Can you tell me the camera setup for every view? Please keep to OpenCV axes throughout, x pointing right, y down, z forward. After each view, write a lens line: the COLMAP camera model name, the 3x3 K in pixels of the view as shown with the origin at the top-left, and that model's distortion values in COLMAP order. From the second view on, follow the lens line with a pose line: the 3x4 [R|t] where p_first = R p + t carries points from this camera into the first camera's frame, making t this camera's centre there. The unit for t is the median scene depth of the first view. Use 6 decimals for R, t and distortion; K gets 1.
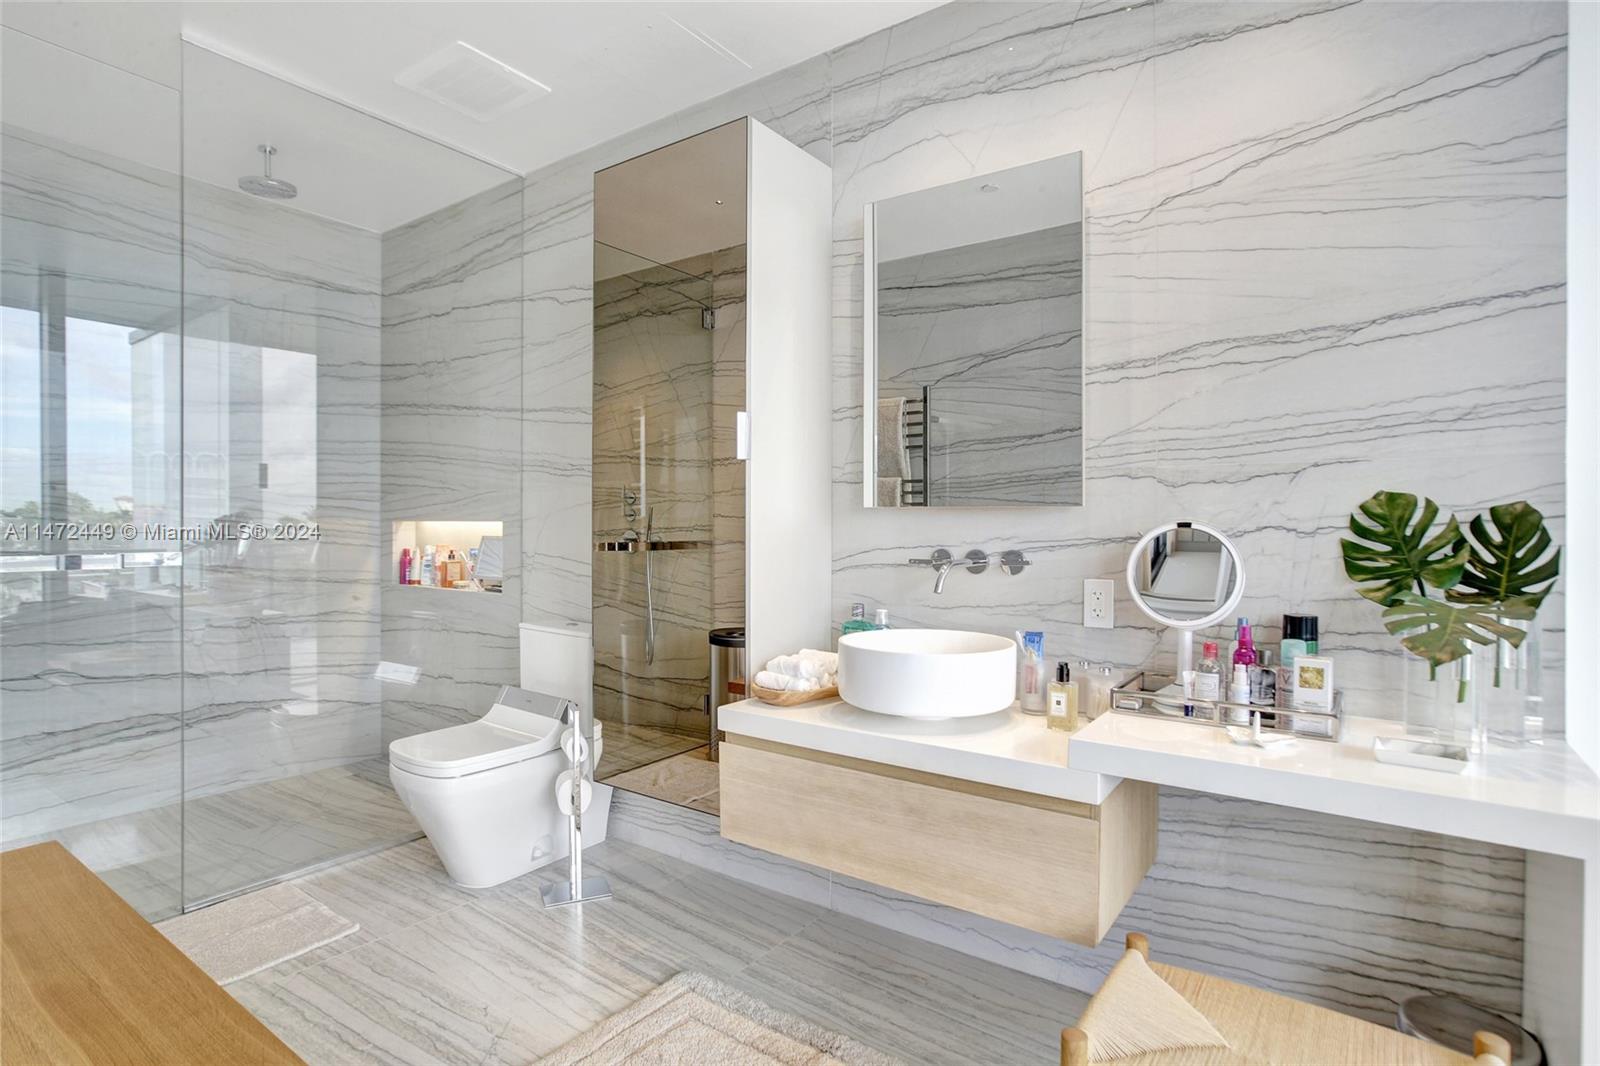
lens RADIAL K [[831.5, 0, 795.7], [0, 831.5, 535.8], [0, 0, 1]] dist [-0.035036, 0.027531]
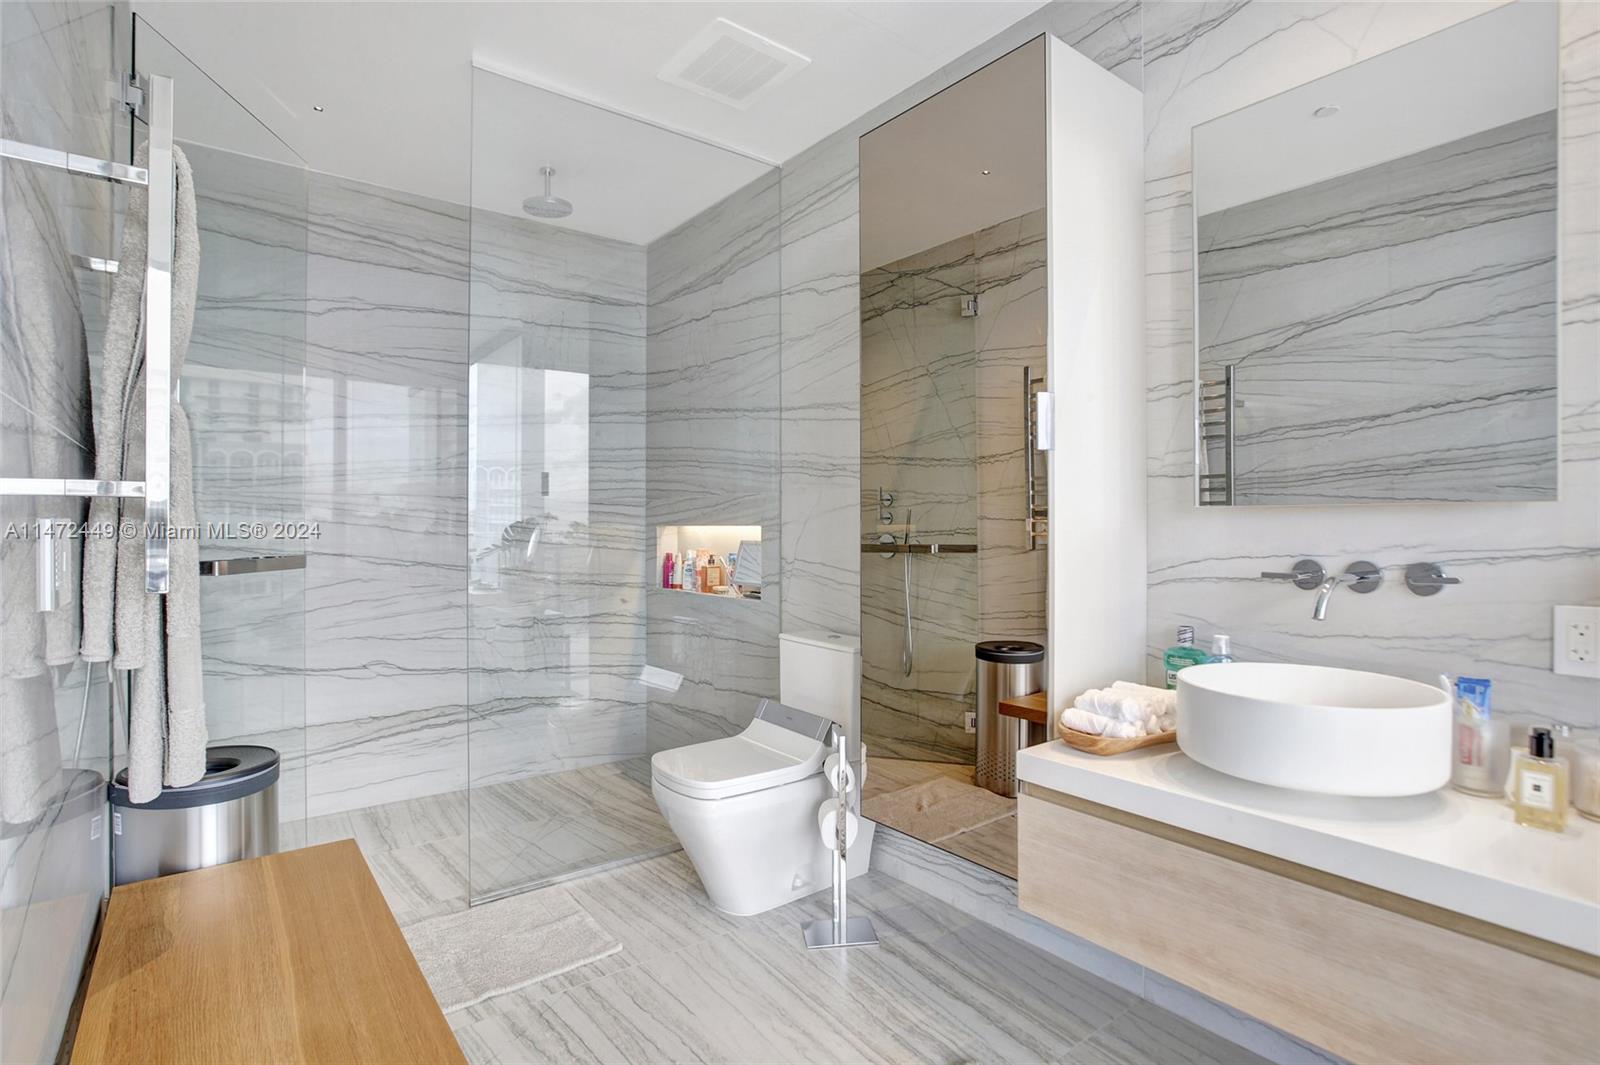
lens RADIAL K [[792.7, 0, 800.0], [0, 792.7, 532.5], [0, 0, 1]] dist [0.000289, 0.001002]
pose [[0.961034, -0.002628, -0.276419, -0.063833], [0.001084, 0.999983, -0.005740, -0.004896], [0.276429, 0.005216, 0.961020, 0.143239]]
